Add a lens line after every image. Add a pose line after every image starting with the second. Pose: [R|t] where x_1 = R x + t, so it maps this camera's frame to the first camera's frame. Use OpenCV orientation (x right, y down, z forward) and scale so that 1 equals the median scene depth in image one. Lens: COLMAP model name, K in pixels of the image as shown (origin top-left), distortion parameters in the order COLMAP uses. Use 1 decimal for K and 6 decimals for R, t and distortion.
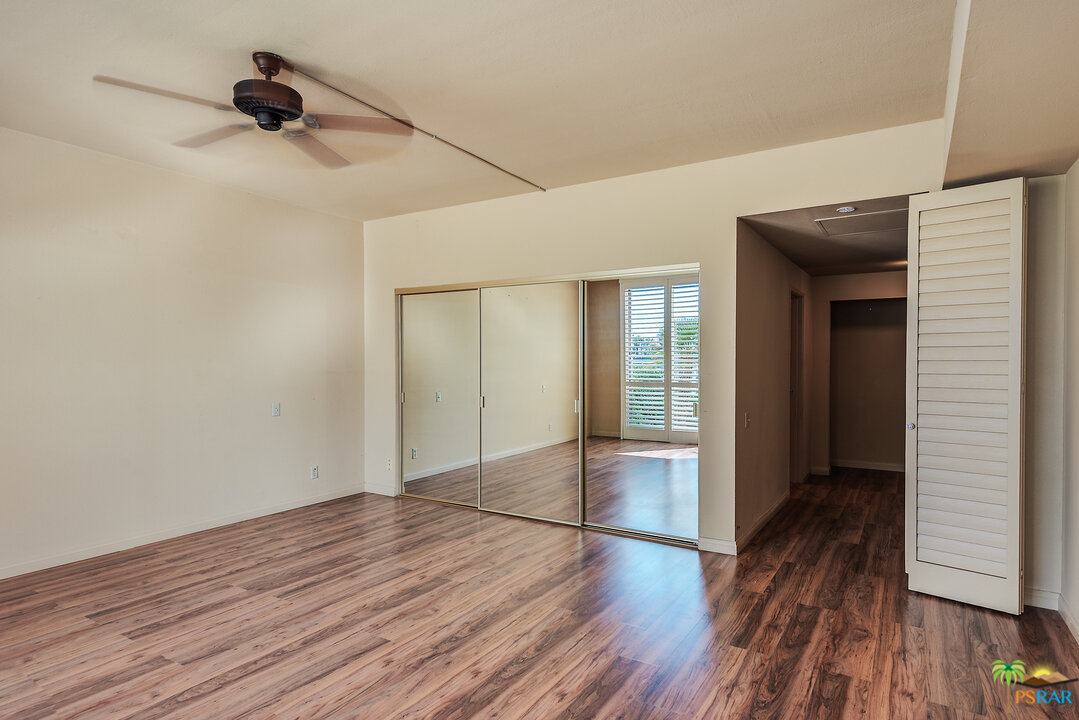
lens RADIAL K [[554.5, 0, 541.4], [0, 554.5, 363.9], [0, 0, 1]] dist [0.014167, -0.002373]
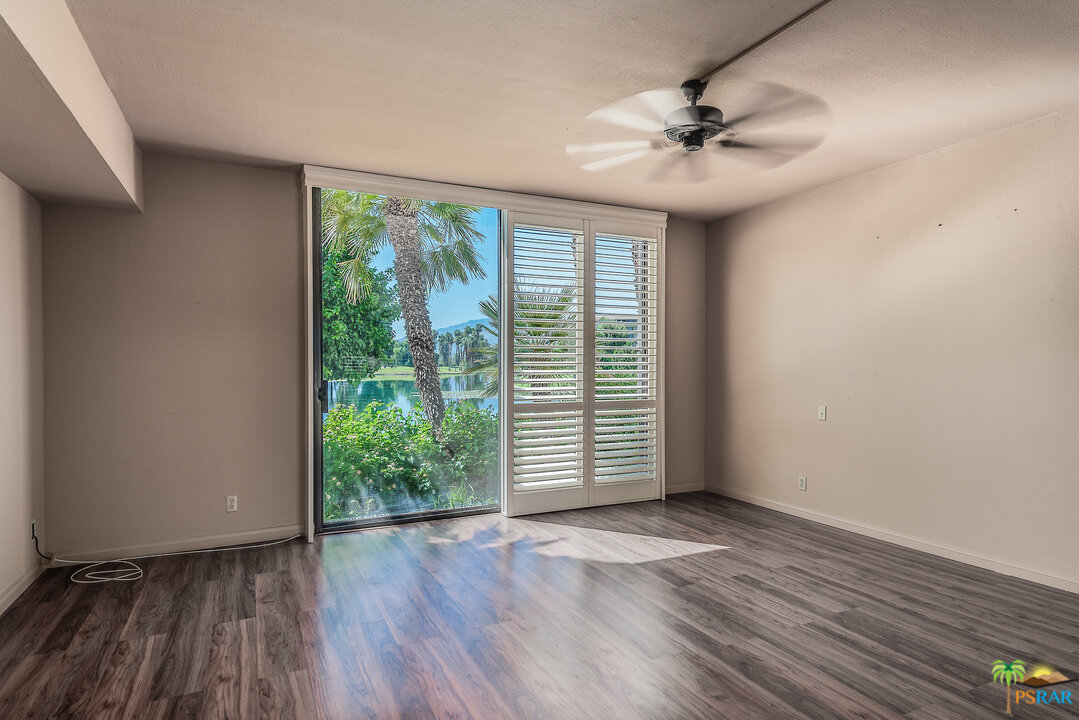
lens RADIAL K [[554.5, 0, 541.4], [0, 554.5, 363.9], [0, 0, 1]] dist [0.014167, -0.002373]
pose [[-0.474266, -0.005013, -0.880367, 0.481287], [-0.003885, 0.999986, -0.003601, 0.007848], [0.880373, 0.001712, -0.474279, 0.975086]]
